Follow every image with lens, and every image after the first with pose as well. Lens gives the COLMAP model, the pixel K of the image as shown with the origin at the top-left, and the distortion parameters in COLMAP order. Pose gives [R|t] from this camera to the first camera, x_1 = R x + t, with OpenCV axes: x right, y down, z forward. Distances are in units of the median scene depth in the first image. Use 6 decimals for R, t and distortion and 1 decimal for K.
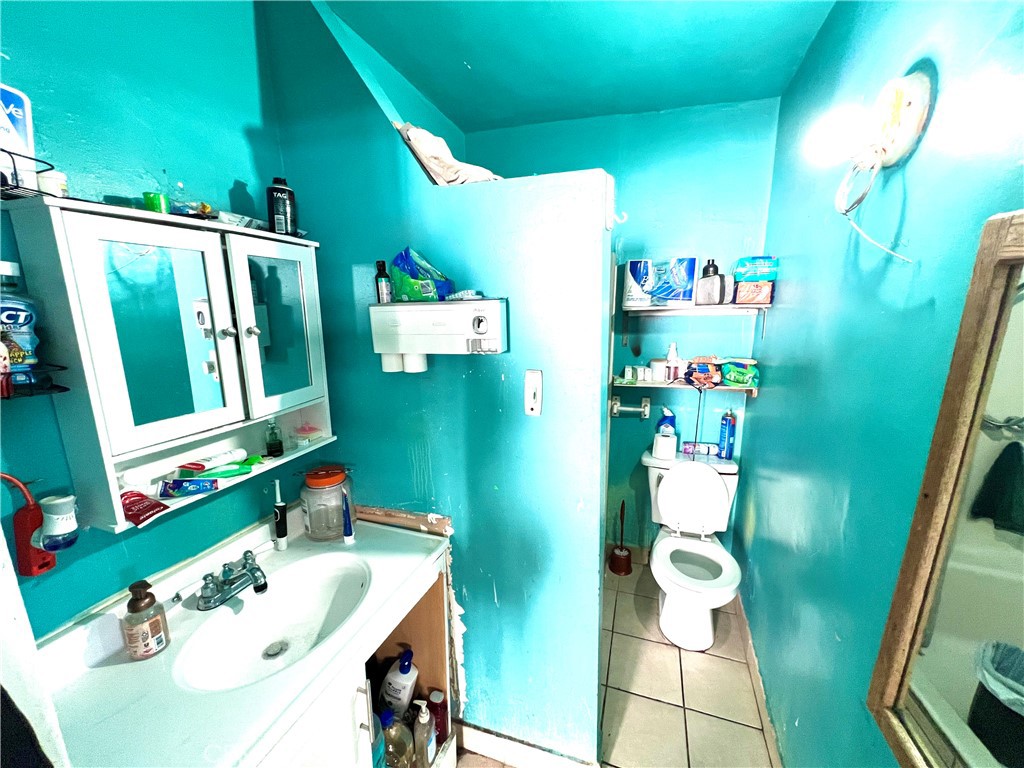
lens RADIAL K [[408.1, 0, 510.2], [0, 408.1, 386.1], [0, 0, 1]] dist [0.001658, -0.000157]
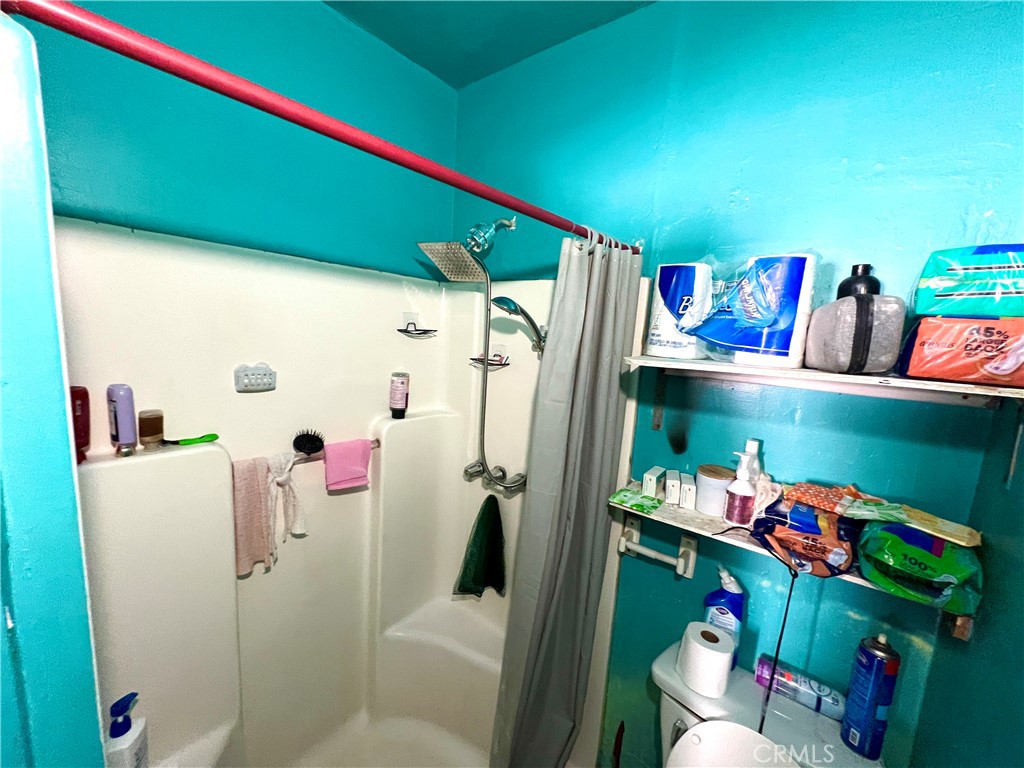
lens RADIAL K [[408.1, 0, 512.1], [0, 408.1, 387.9], [0, 0, 1]] dist [0.001658, -0.000157]
pose [[0.920860, 0.124808, -0.369378, 0.329995], [-0.151111, 0.987580, -0.043031, -0.111417], [0.359420, 0.095442, 0.928282, 0.489572]]
